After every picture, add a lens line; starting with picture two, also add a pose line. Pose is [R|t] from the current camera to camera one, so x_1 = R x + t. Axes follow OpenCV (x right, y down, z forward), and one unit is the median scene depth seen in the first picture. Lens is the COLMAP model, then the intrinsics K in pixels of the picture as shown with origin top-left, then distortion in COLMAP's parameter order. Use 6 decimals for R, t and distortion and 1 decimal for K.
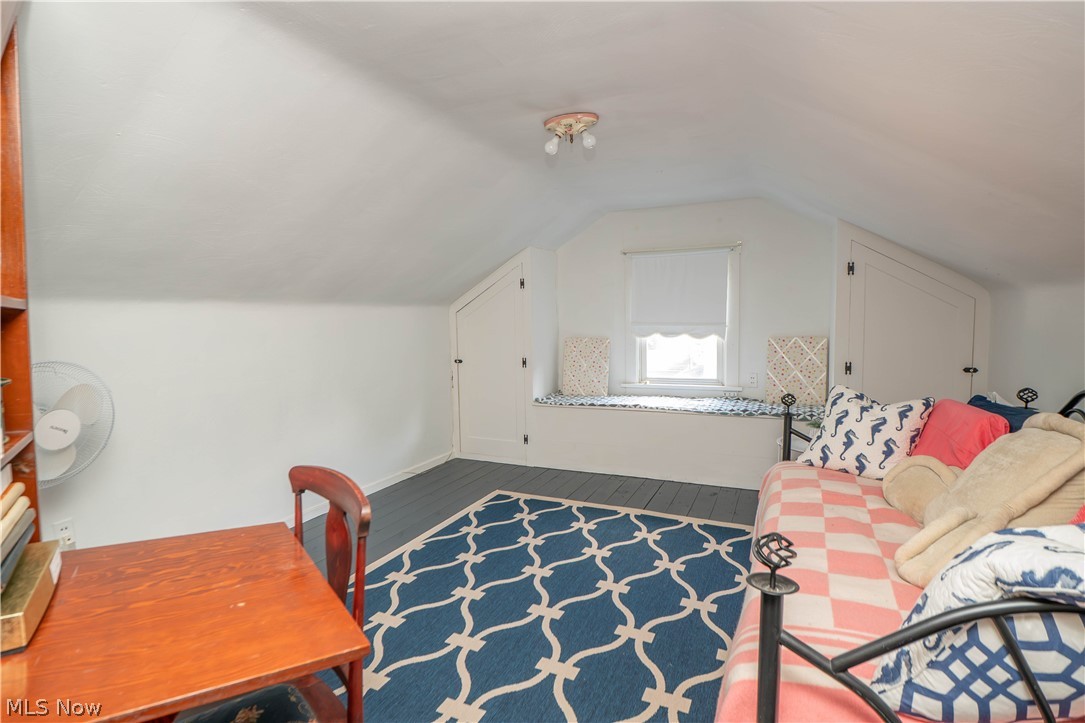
lens RADIAL K [[522.9, 0, 504.0], [0, 522.9, 360.9], [0, 0, 1]] dist [-0.030626, 0.000460]
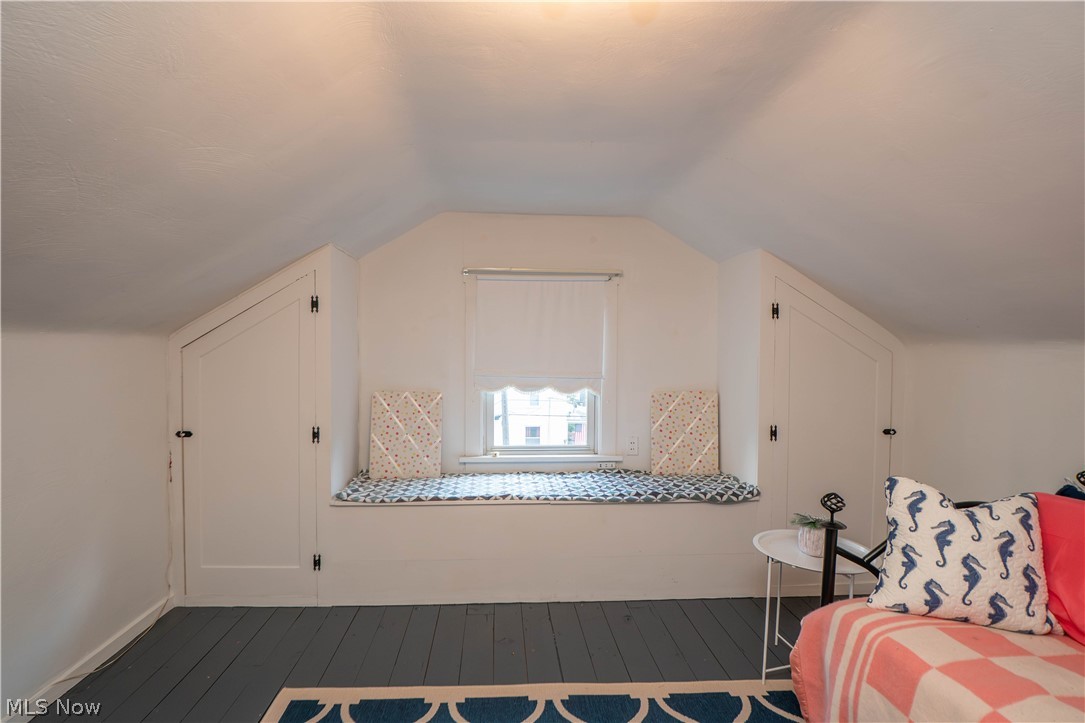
lens RADIAL K [[522.9, 0, 504.0], [0, 522.9, 360.9], [0, 0, 1]] dist [-0.030626, 0.000460]
pose [[0.860399, 0.016523, 0.509353, -0.087319], [0.017704, 0.997902, -0.062277, -0.043466], [-0.509314, 0.062601, 0.858301, 0.396691]]
